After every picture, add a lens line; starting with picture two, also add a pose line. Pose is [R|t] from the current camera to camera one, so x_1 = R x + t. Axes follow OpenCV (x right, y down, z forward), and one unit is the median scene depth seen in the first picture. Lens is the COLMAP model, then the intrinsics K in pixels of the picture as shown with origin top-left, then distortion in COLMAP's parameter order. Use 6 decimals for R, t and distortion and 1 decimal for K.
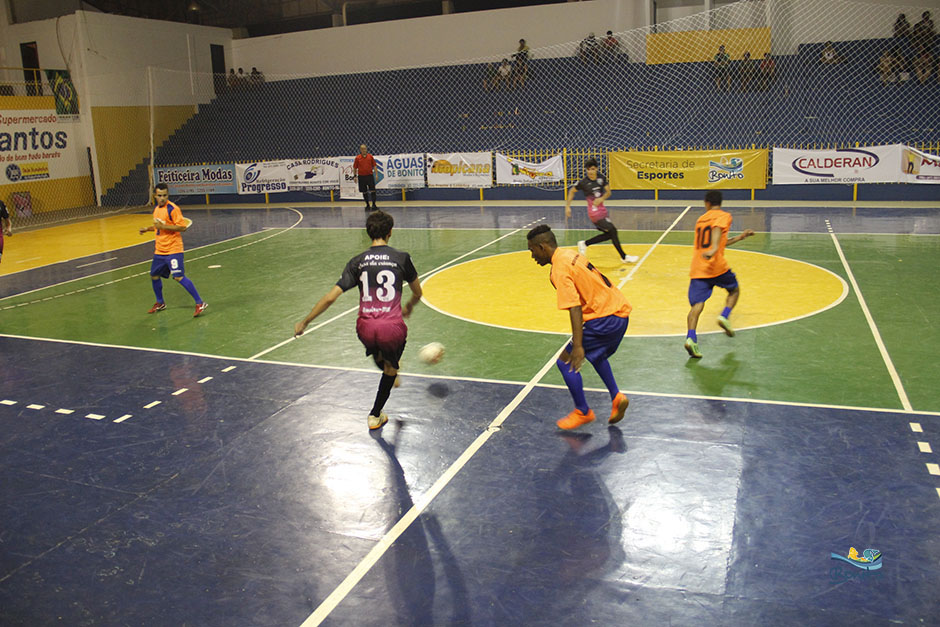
lens RADIAL K [[780.2, 0, 464.6], [0, 780.2, 293.6], [0, 0, 1]] dist [-0.180252, 0.146802]
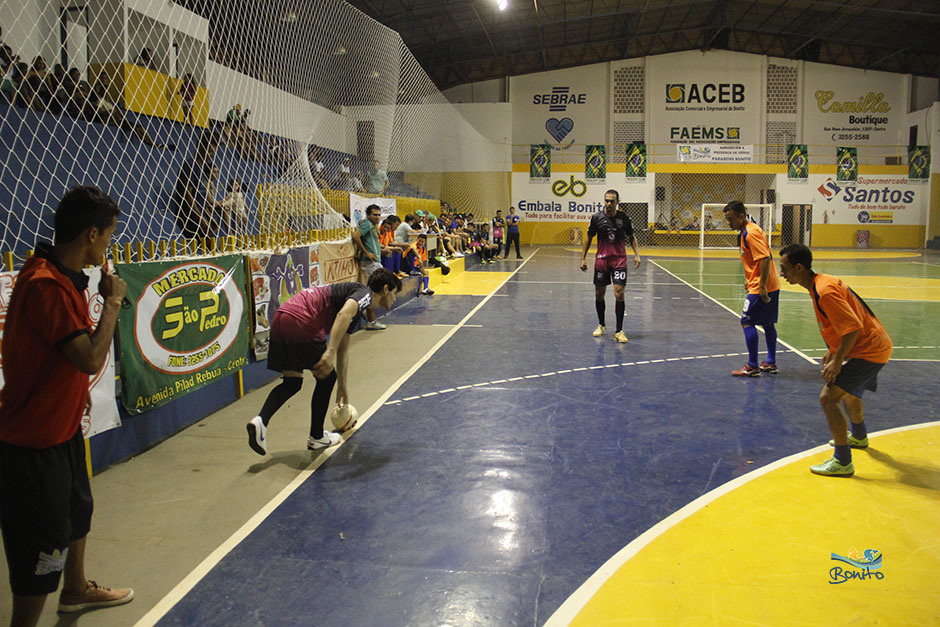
lens RADIAL K [[780.2, 0, 464.6], [0, 780.2, 293.6], [0, 0, 1]] dist [-0.180252, 0.146802]
pose [[0.234970, 0.146615, -0.960881, 0.697672], [-0.219256, 0.971075, 0.094554, 0.017098], [0.946951, 0.188462, 0.260320, -0.101813]]
